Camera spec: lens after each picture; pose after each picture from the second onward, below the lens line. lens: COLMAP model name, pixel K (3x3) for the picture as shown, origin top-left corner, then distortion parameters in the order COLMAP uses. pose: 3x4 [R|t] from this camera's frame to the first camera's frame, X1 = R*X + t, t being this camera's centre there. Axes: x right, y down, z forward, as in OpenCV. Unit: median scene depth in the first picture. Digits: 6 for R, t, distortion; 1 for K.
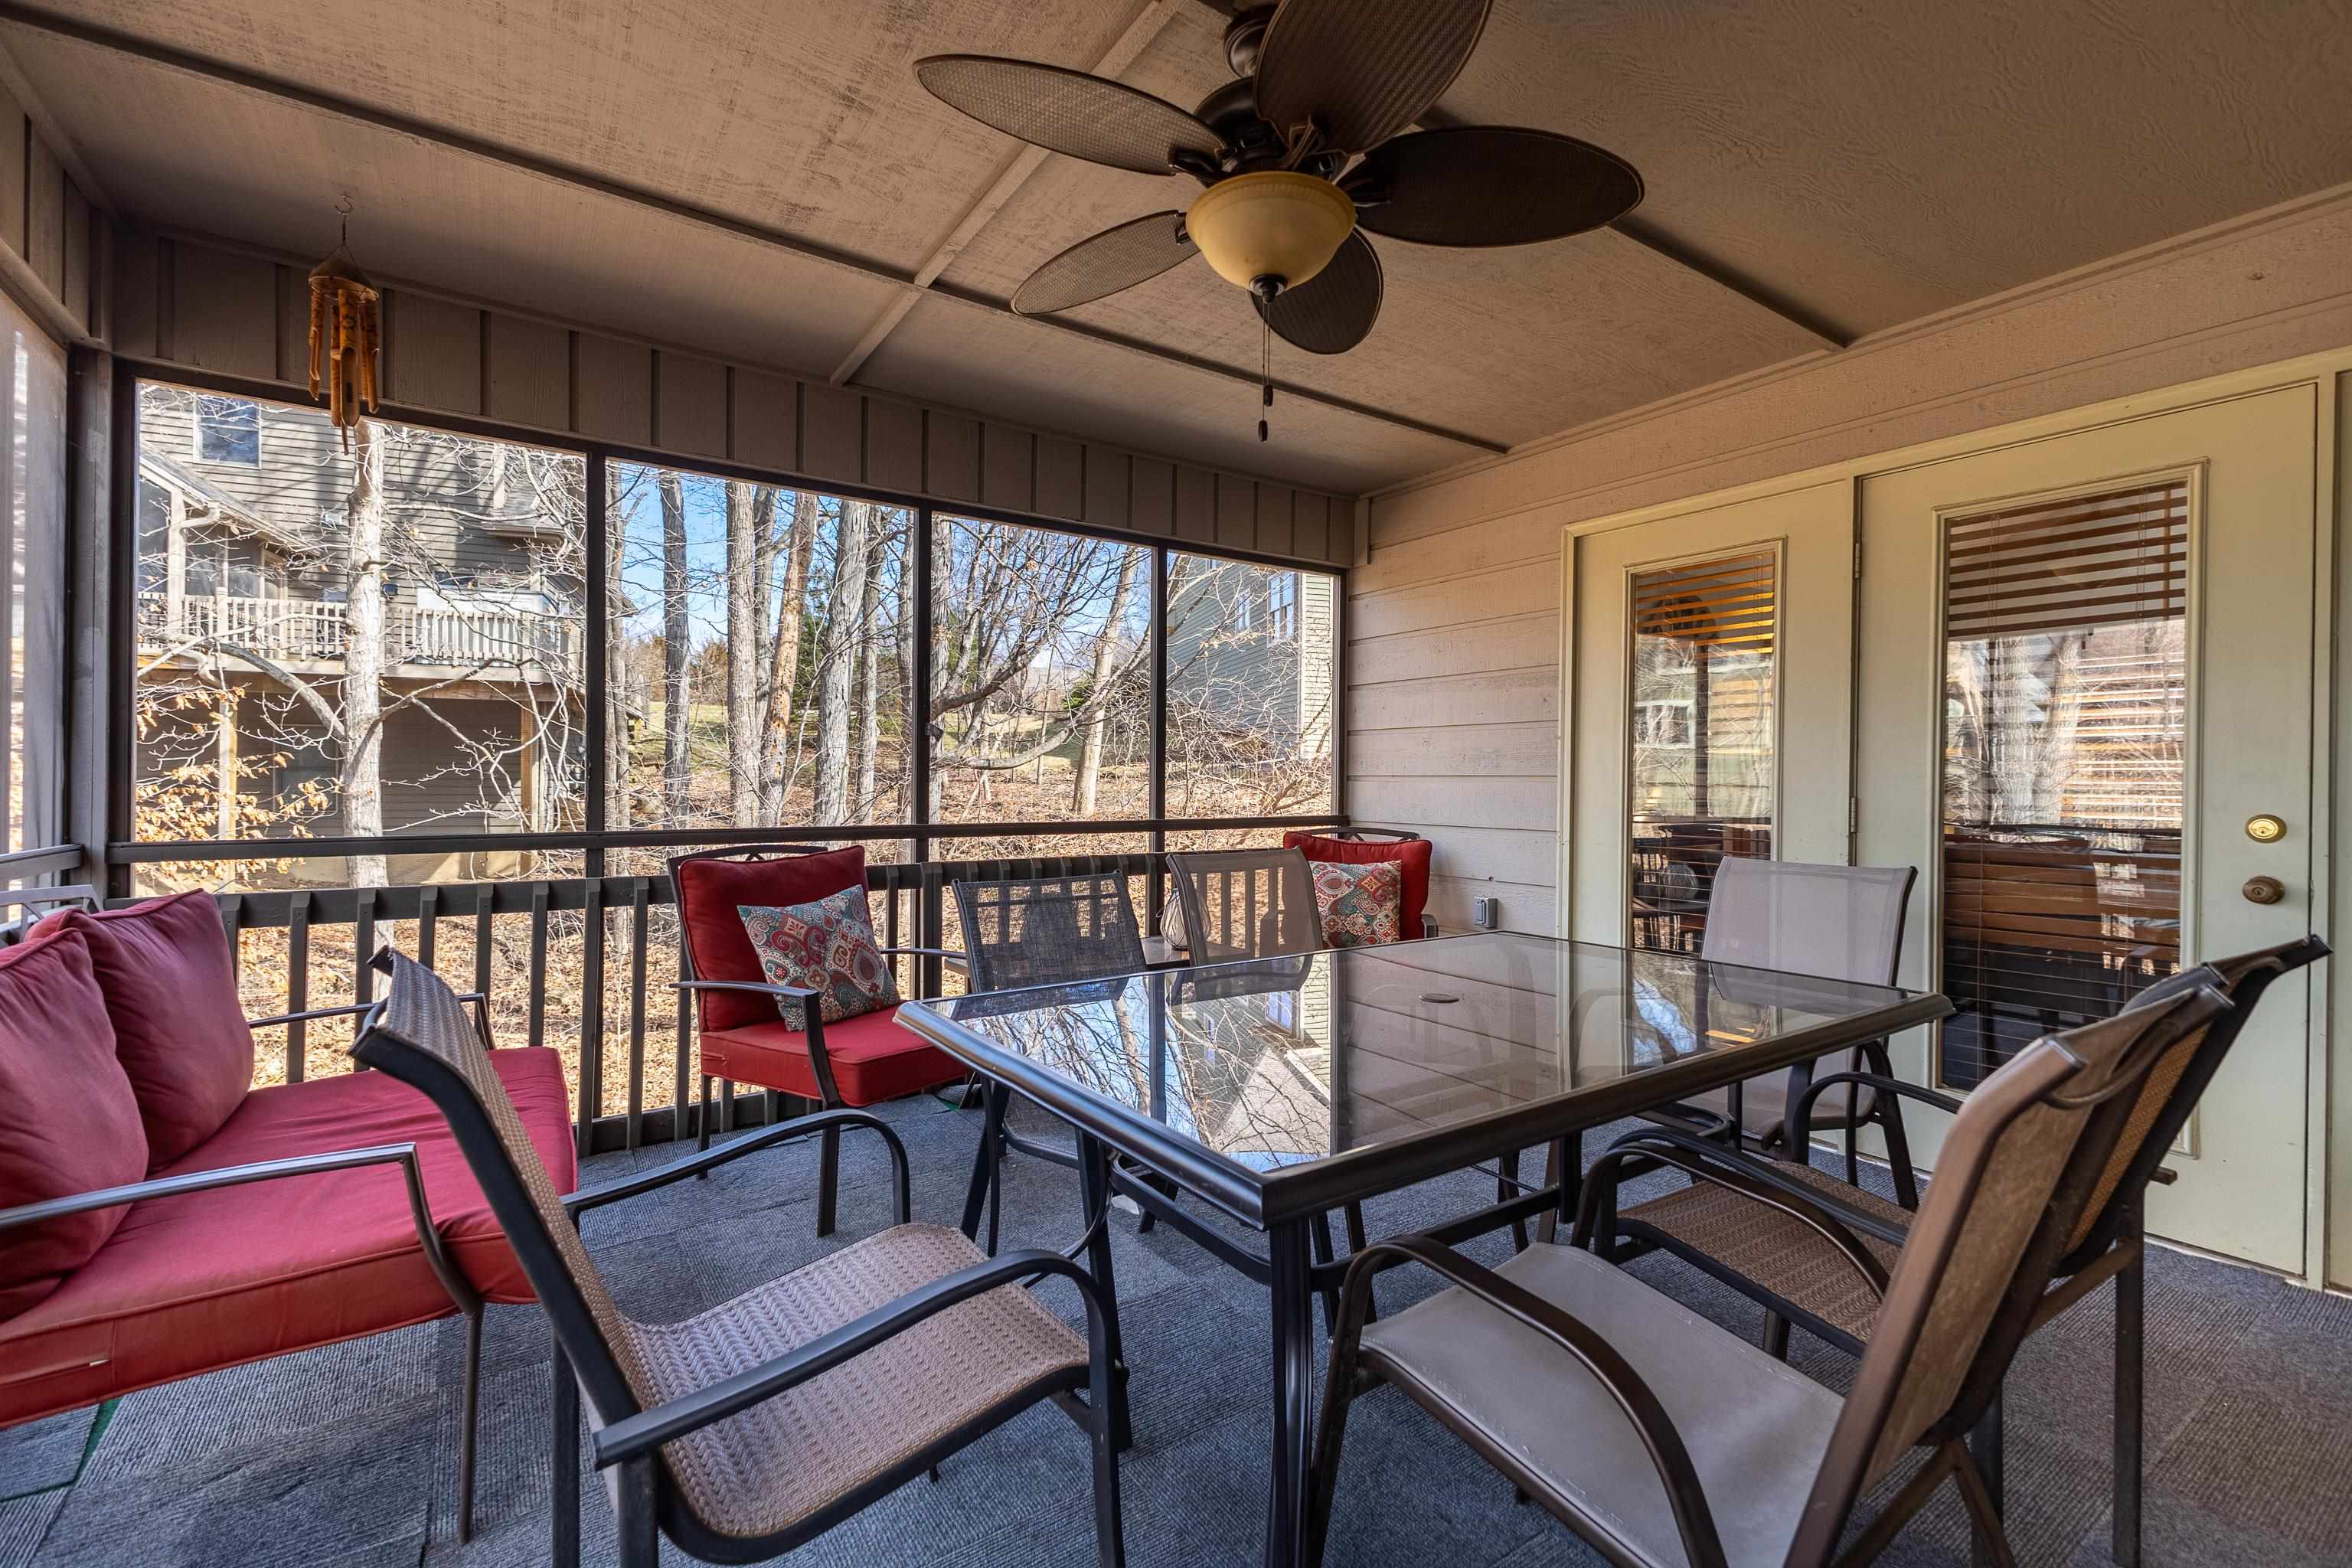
lens RADIAL K [[1031.2, 0, 1176.0], [0, 1031.2, 784.0], [0, 0, 1]] dist [0.000564, 0.000063]
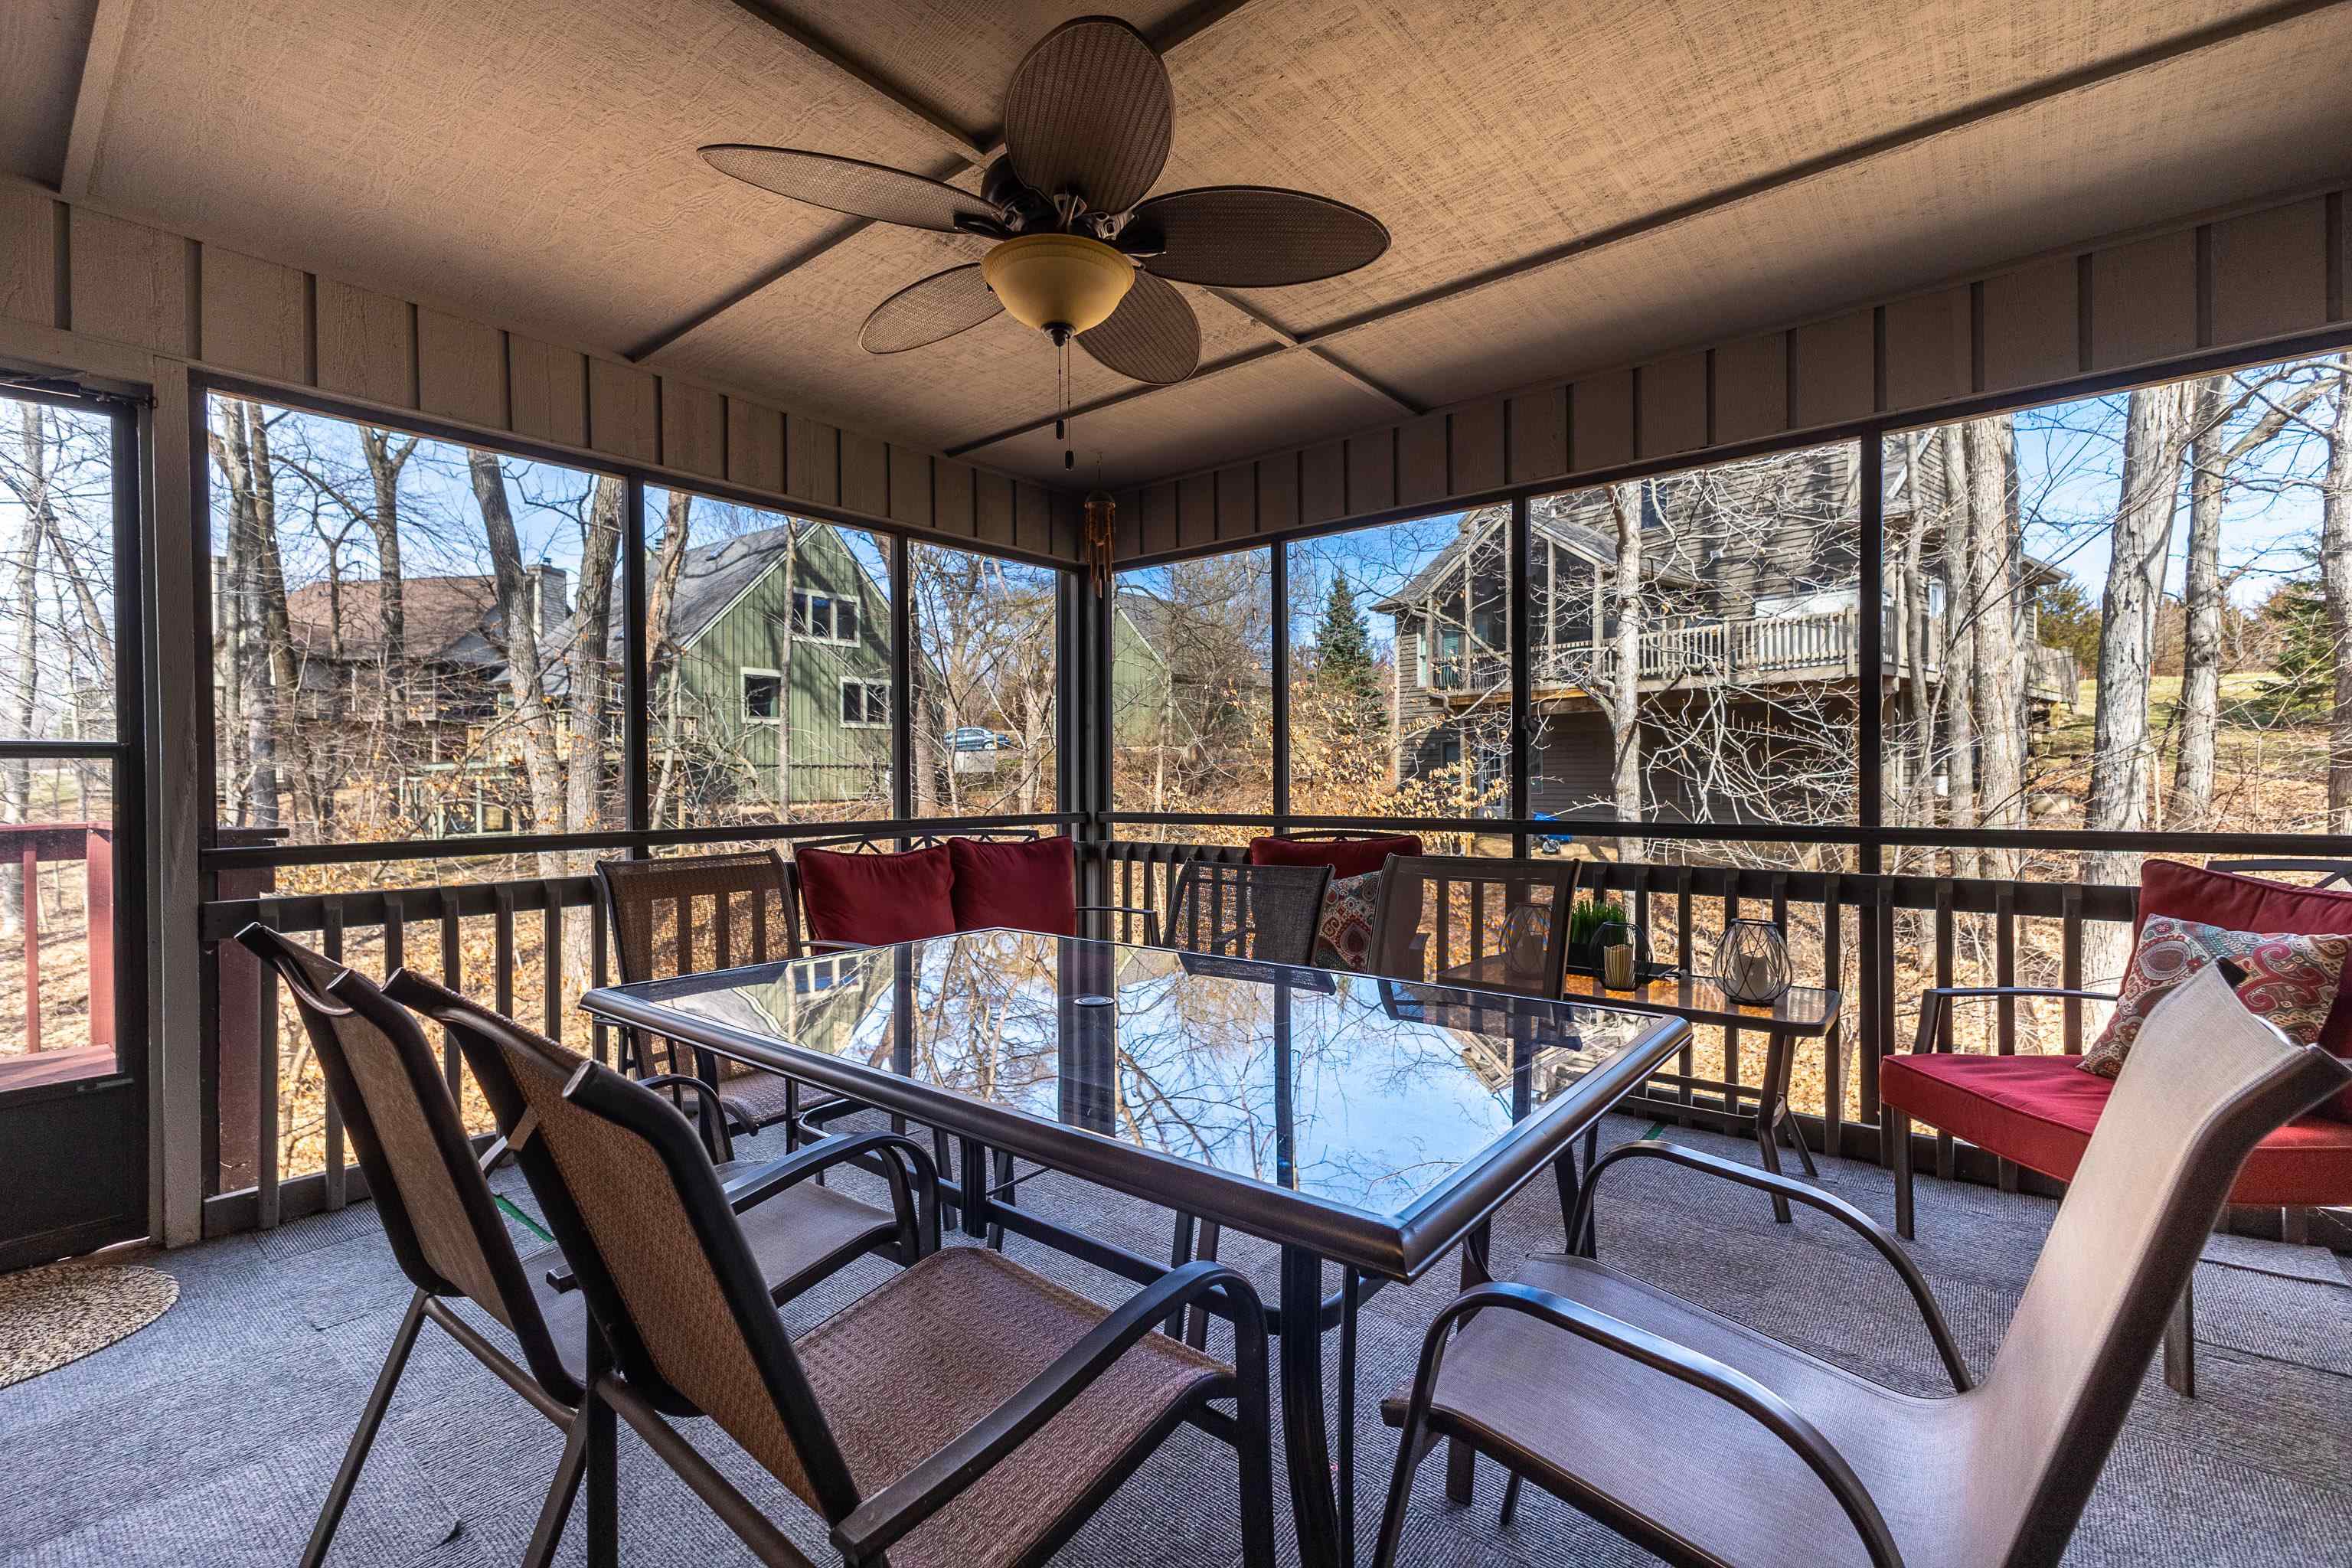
lens RADIAL K [[1006.3, 0, 1174.6], [0, 1006.3, 792.4], [0, 0, 1]] dist [0.000588, 0.000025]
pose [[0.269127, 0.007021, -0.963079, 0.221820], [0.007524, 0.999928, 0.009393, 0.000476], [0.963075, -0.009774, 0.269054, 0.157582]]
